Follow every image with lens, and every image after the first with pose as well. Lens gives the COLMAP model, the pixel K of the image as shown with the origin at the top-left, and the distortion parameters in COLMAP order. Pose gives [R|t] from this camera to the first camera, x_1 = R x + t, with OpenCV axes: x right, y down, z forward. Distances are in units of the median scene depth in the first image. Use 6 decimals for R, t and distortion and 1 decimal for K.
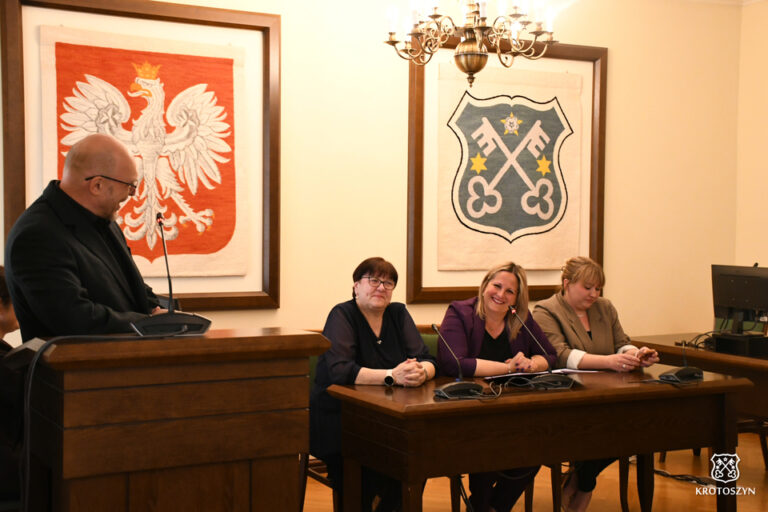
lens RADIAL K [[1085.6, 0, 384.0], [0, 1085.6, 256.0], [0, 0, 1]] dist [0.148074, 0.038525]
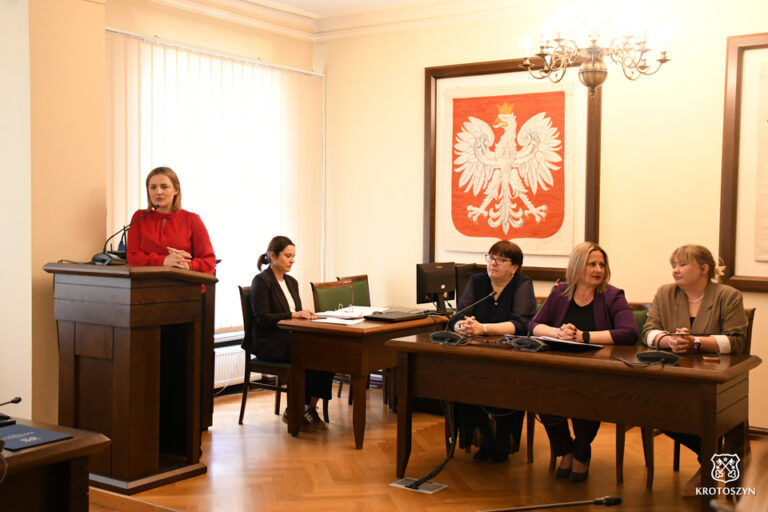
lens RADIAL K [[926.3, 0, 374.2], [0, 926.3, 246.8], [0, 0, 1]] dist [0.011987, 0.036989]
pose [[0.467622, 0.028490, -0.883469, 0.662488], [-0.033266, 0.999340, 0.014618, -0.001203], [0.883302, 0.022554, 0.468261, 0.249092]]
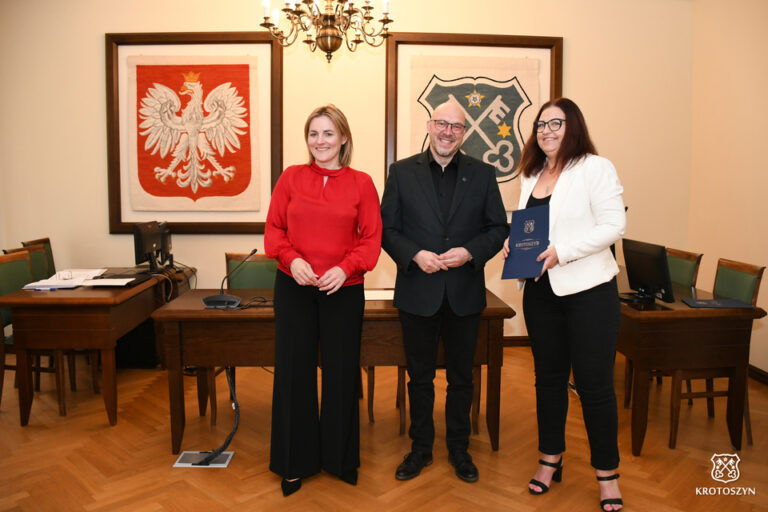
lens RADIAL K [[624.5, 0, 391.1], [0, 624.5, 244.9], [0, 0, 1]] dist [-0.155776, 0.107552]
pose [[0.904968, 0.036984, -0.423869, 0.350355], [-0.011288, 0.997951, 0.062973, 0.007818], [0.425330, -0.052204, 0.903531, 0.287387]]
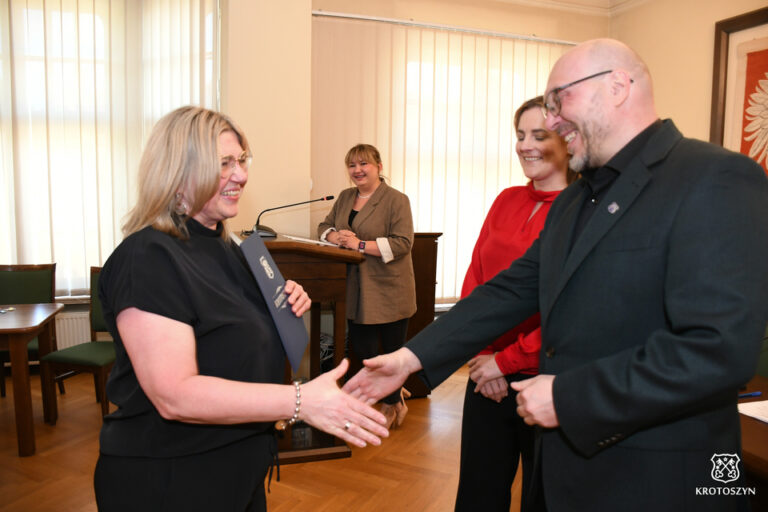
lens RADIAL K [[613.8, 0, 384.5], [0, 613.8, 255.7], [0, 0, 1]] dist [-0.148877, 0.121387]
pose [[-0.124992, 0.101427, -0.986960, 0.382280], [-0.044488, 0.993187, 0.107701, -0.009941], [0.991160, 0.057370, -0.119628, 0.556320]]
